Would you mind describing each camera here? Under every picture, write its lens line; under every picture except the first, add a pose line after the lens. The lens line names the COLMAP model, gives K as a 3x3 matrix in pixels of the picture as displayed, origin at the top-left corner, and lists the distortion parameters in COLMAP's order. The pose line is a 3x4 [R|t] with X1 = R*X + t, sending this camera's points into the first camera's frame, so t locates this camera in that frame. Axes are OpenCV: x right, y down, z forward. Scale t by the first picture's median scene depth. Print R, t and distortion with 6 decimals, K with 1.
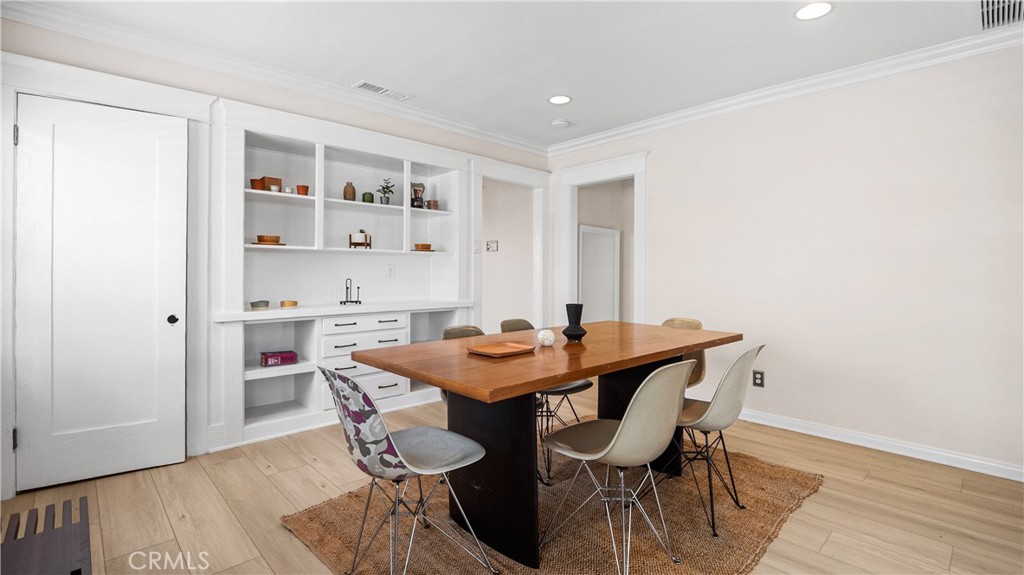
lens RADIAL K [[471.3, 0, 536.3], [0, 471.3, 271.0], [0, 0, 1]] dist [-0.015136, -0.002246]
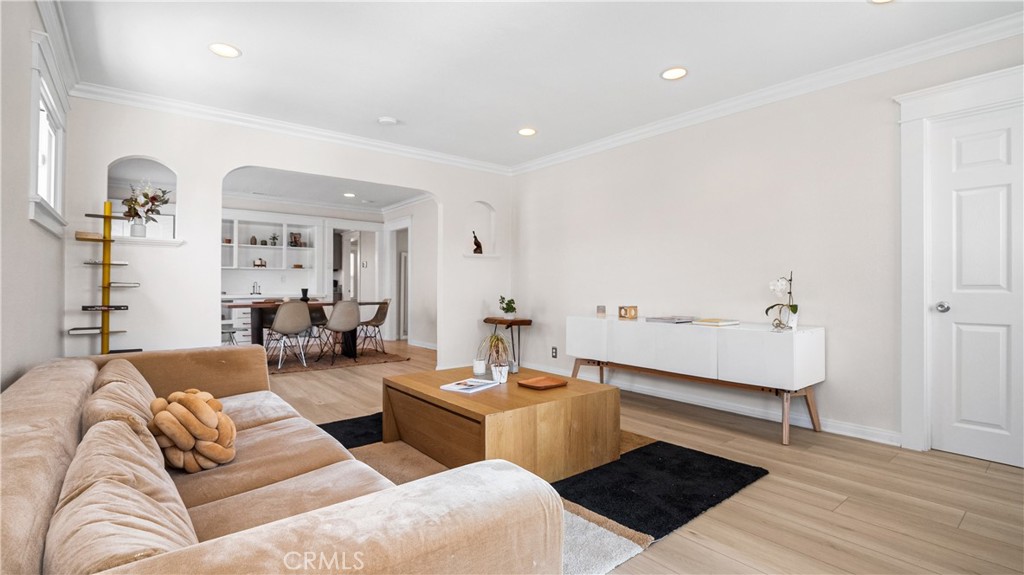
lens RADIAL K [[471.3, 0, 521.8], [0, 471.3, 285.6], [0, 0, 1]] dist [-0.015136, -0.002246]
pose [[0.996751, -0.001041, -0.080542, 0.947179], [0.001026, 0.999999, -0.000228, 0.033111], [0.080542, 0.000144, 0.996751, -0.966233]]
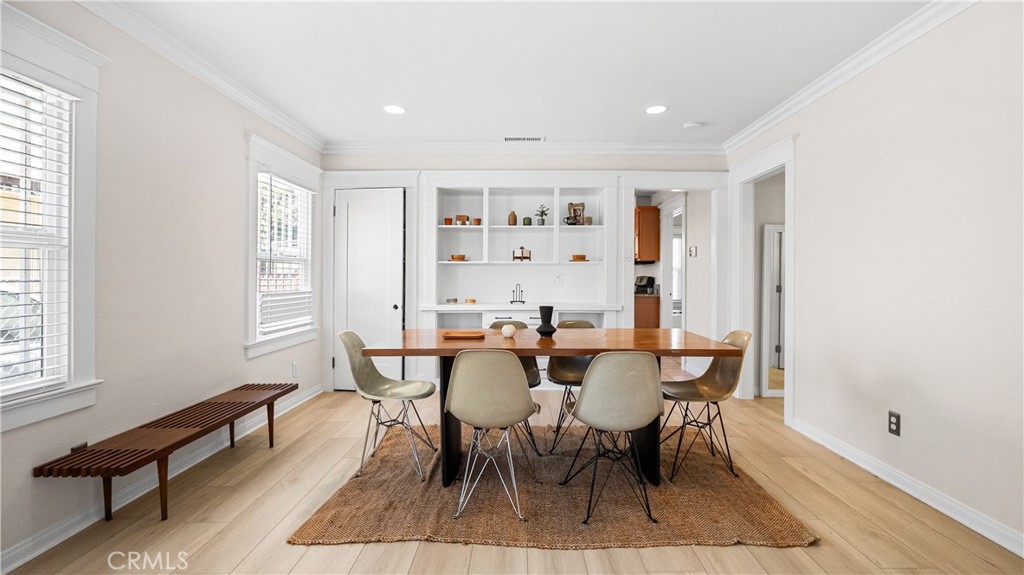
lens RADIAL K [[471.3, 0, 513.6], [0, 471.3, 281.2], [0, 0, 1]] dist [-0.015136, -0.002246]
pose [[0.706939, 0.000988, -0.707274, 0.539841], [0.004204, 0.999975, 0.005599, 0.000305], [0.707262, -0.006932, 0.706917, 0.062926]]
